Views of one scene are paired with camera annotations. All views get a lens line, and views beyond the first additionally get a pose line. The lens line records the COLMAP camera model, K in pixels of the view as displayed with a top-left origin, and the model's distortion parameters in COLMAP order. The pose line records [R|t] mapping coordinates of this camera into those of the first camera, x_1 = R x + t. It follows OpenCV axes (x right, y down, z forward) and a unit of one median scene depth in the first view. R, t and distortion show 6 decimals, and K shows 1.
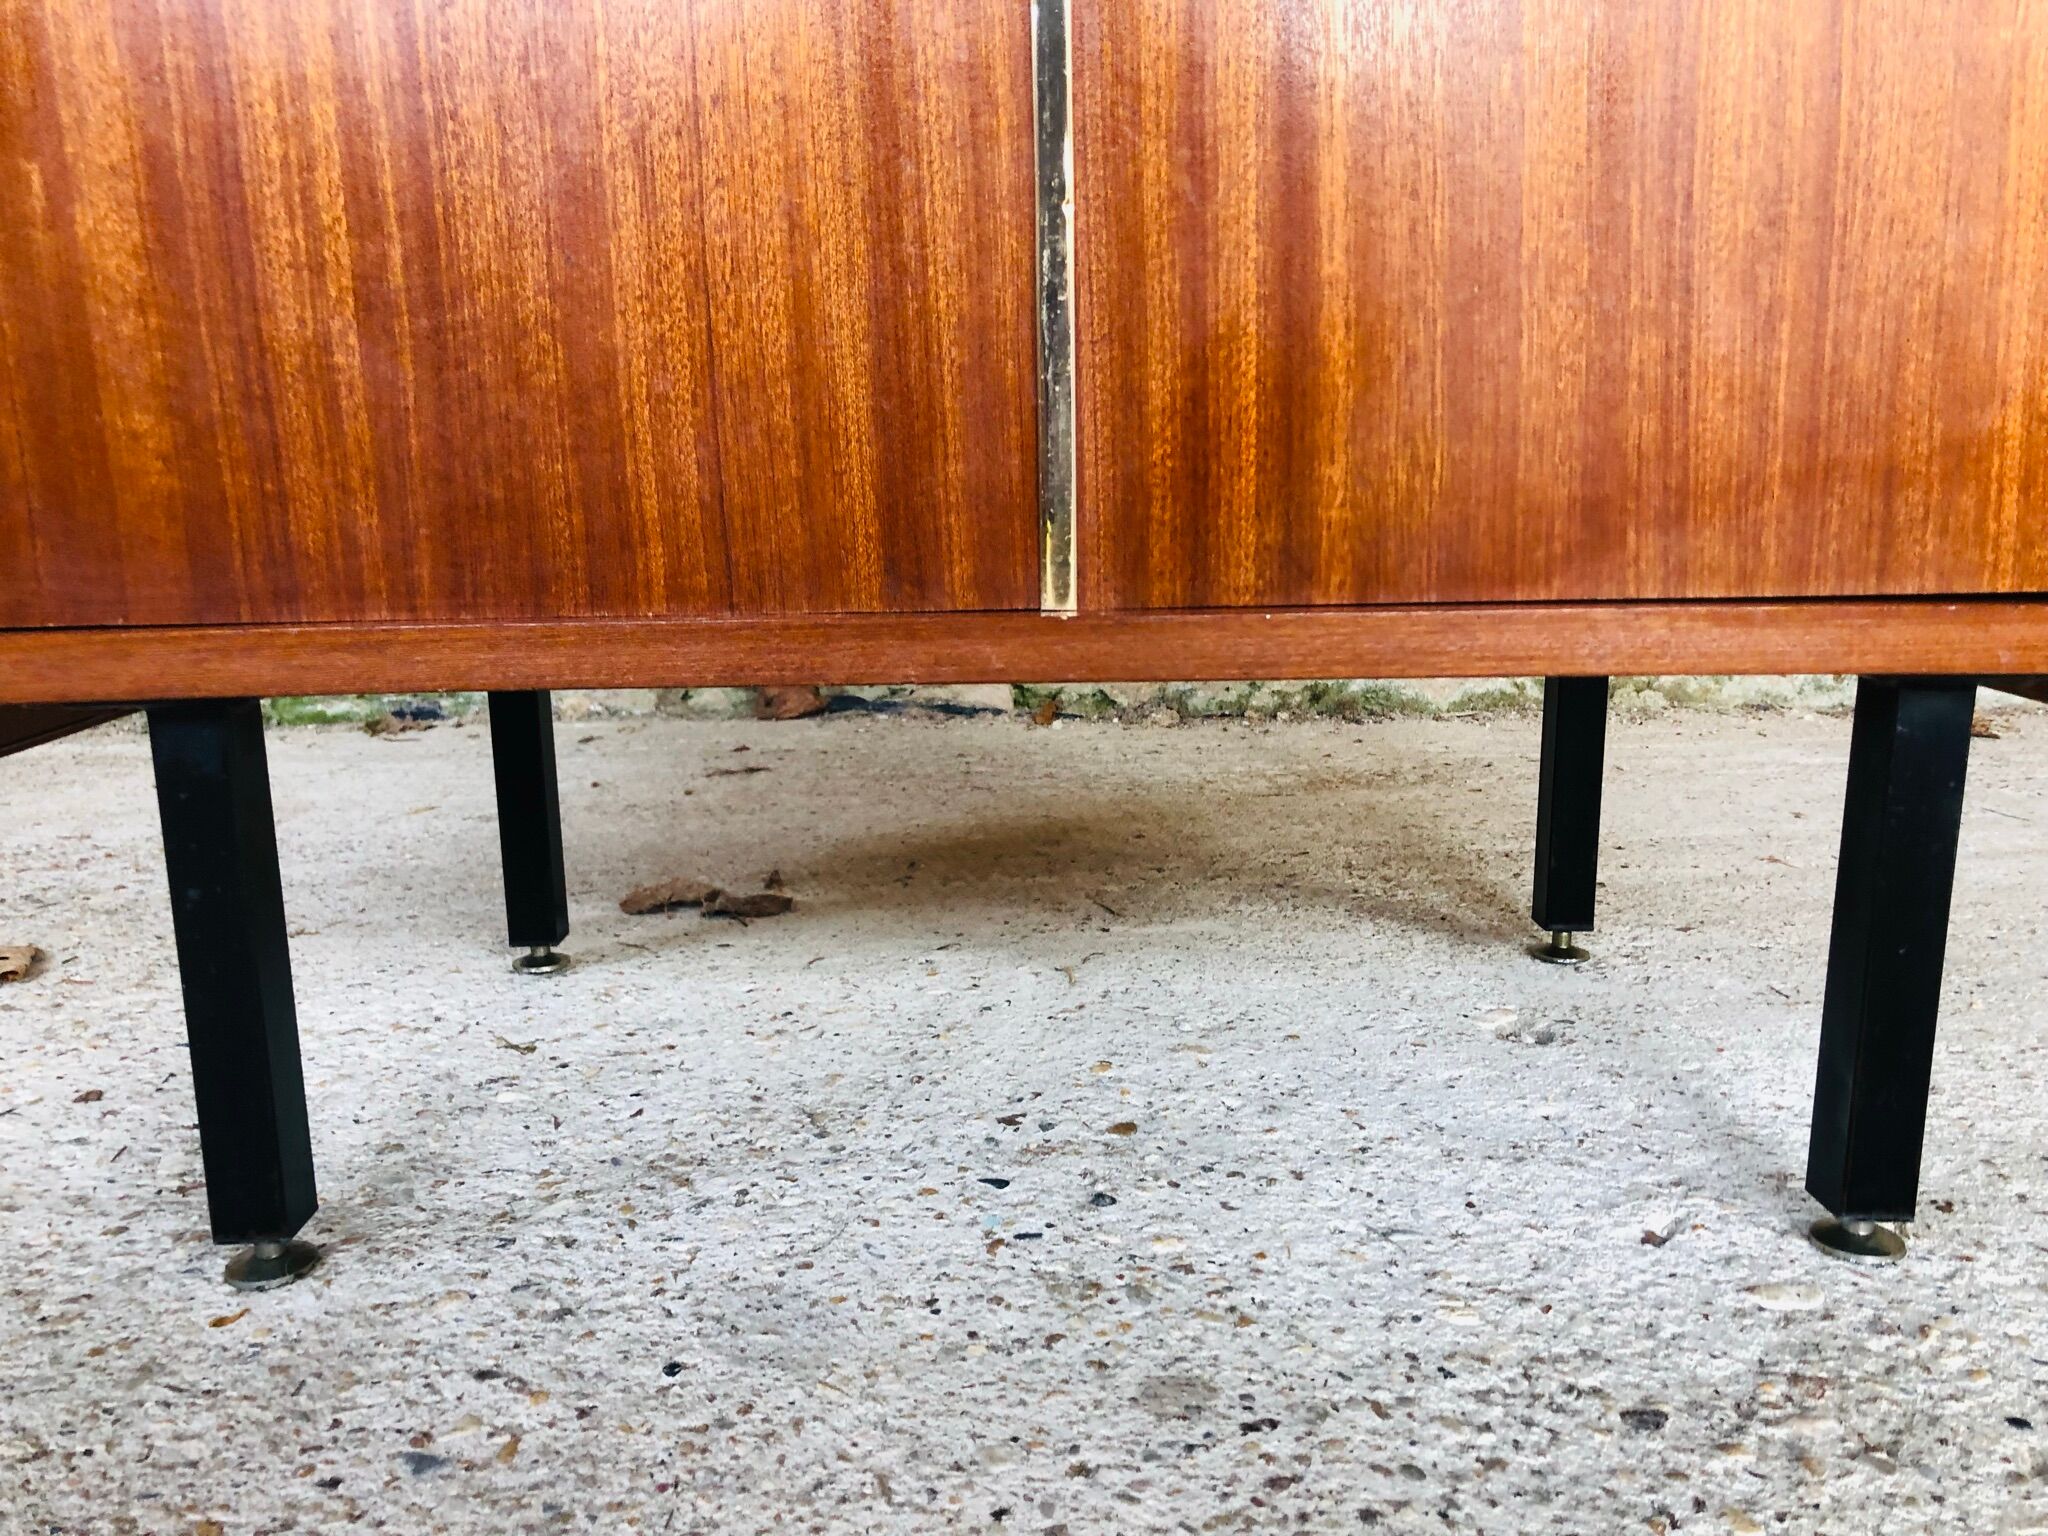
lens RADIAL K [[1710.1, 0, 1030.6], [0, 1710.1, 746.6], [0, 0, 1]] dist [-0.000344, 0.018265]
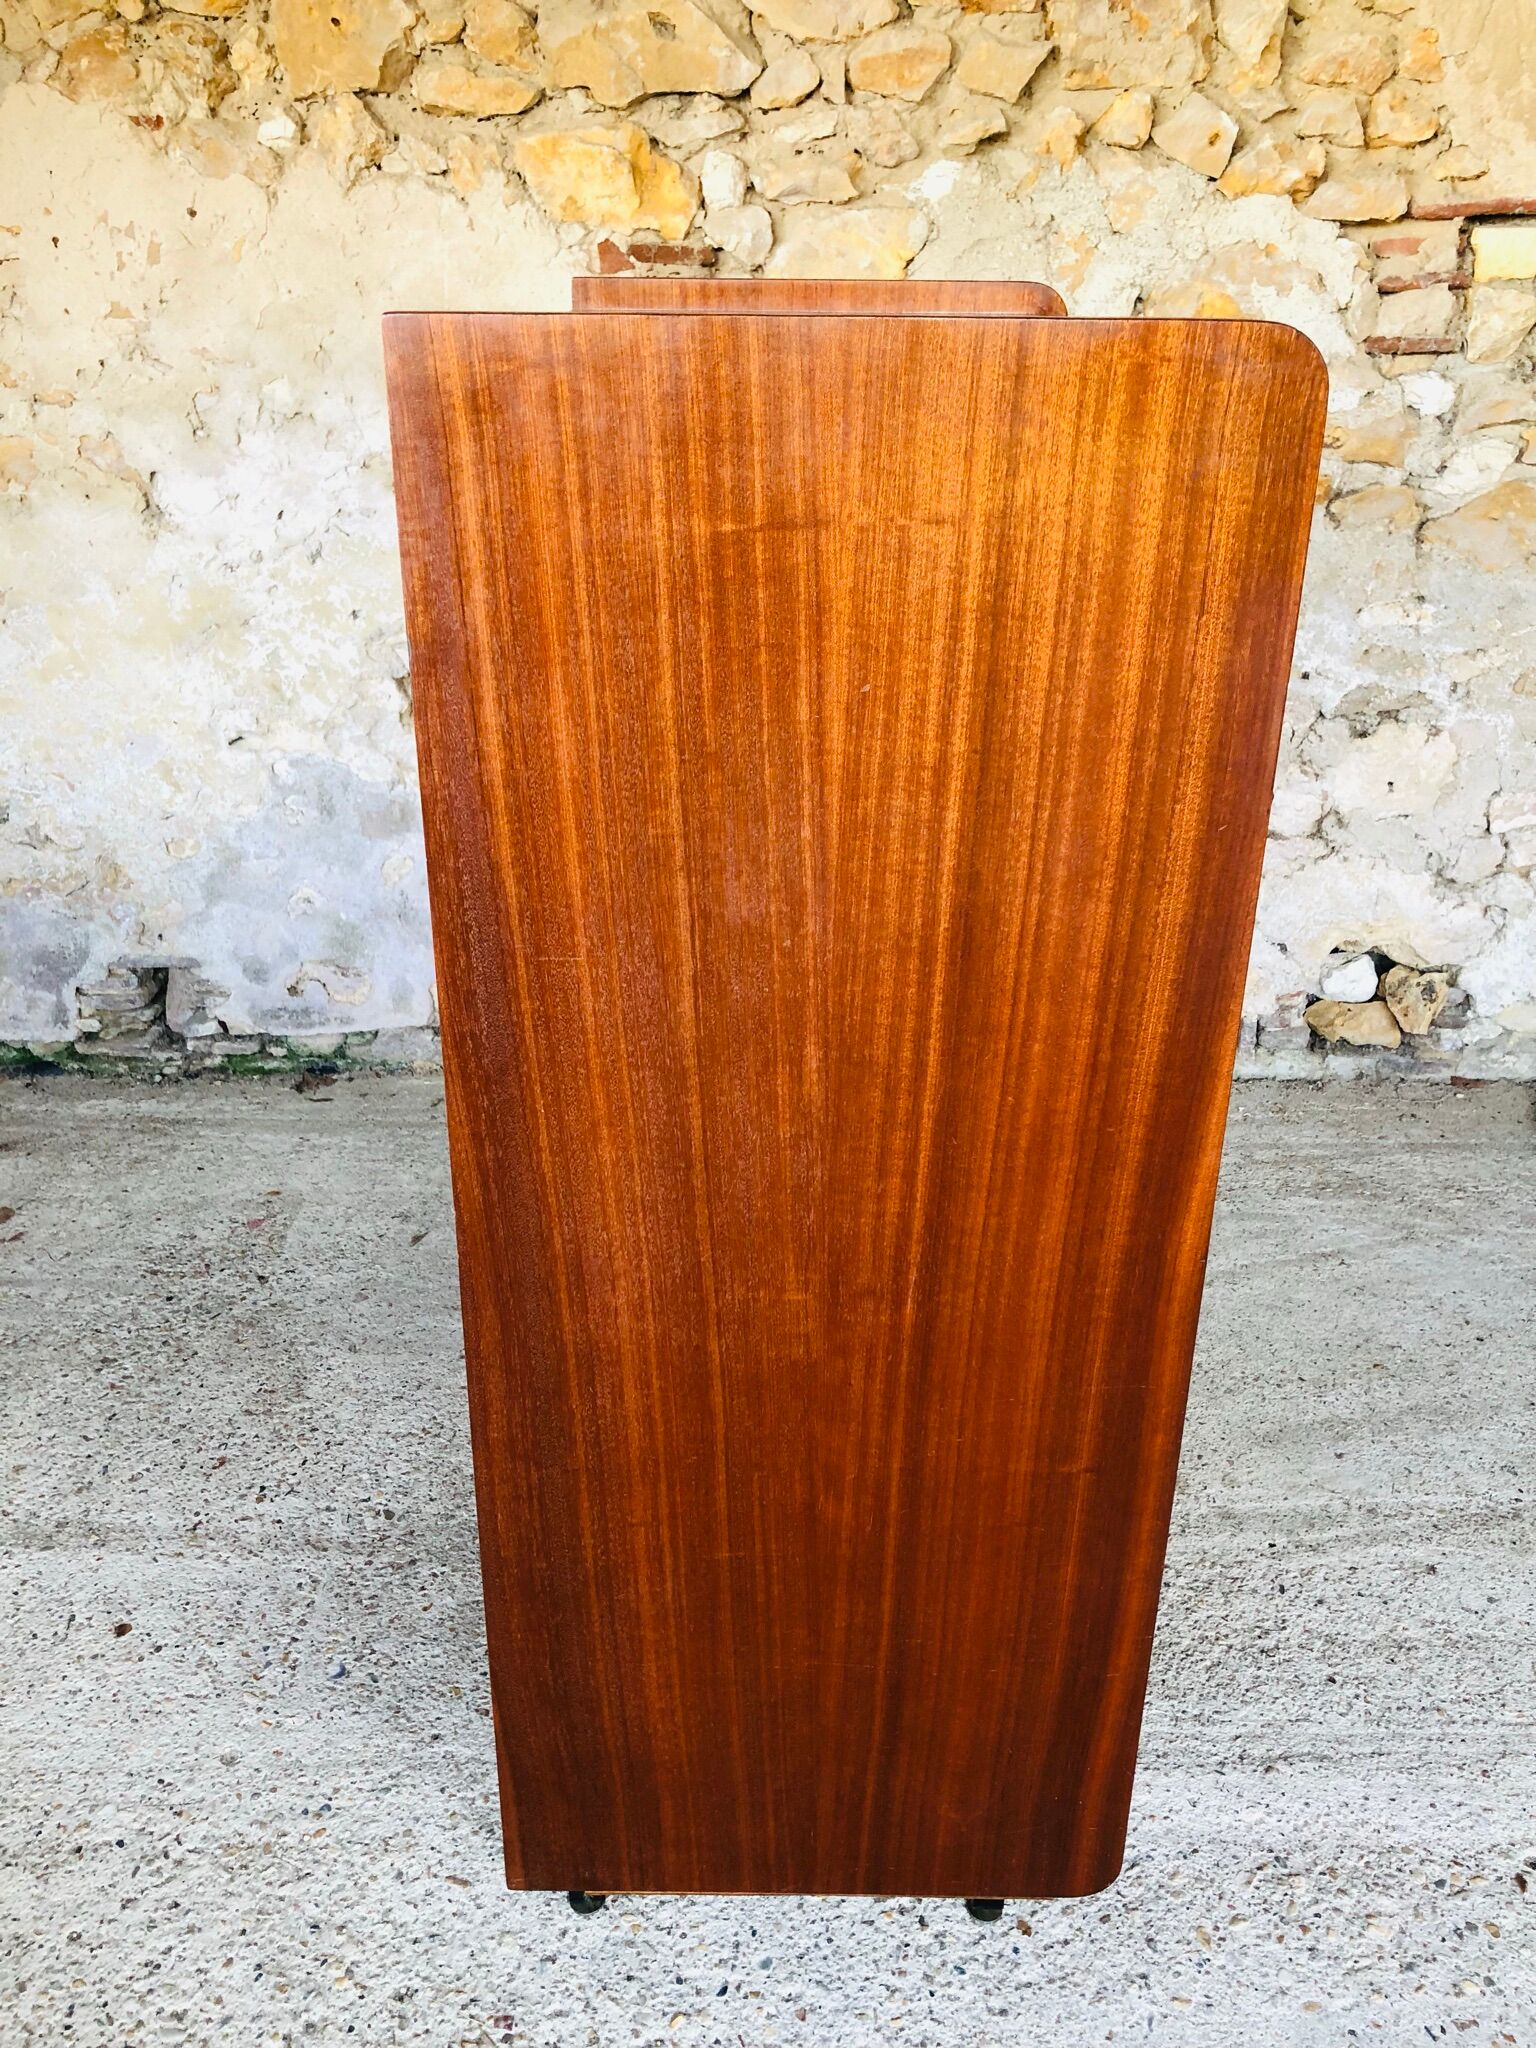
lens RADIAL K [[1710.1, 0, 762.0], [0, 1710.1, 1021.6], [0, 0, 1]] dist [-0.000344, 0.018265]
pose [[0.999808, 0.003633, 0.019267, 0.071997], [-0.008242, 0.969525, 0.244856, -1.402172], [-0.017790, -0.244967, 0.969368, -1.687541]]
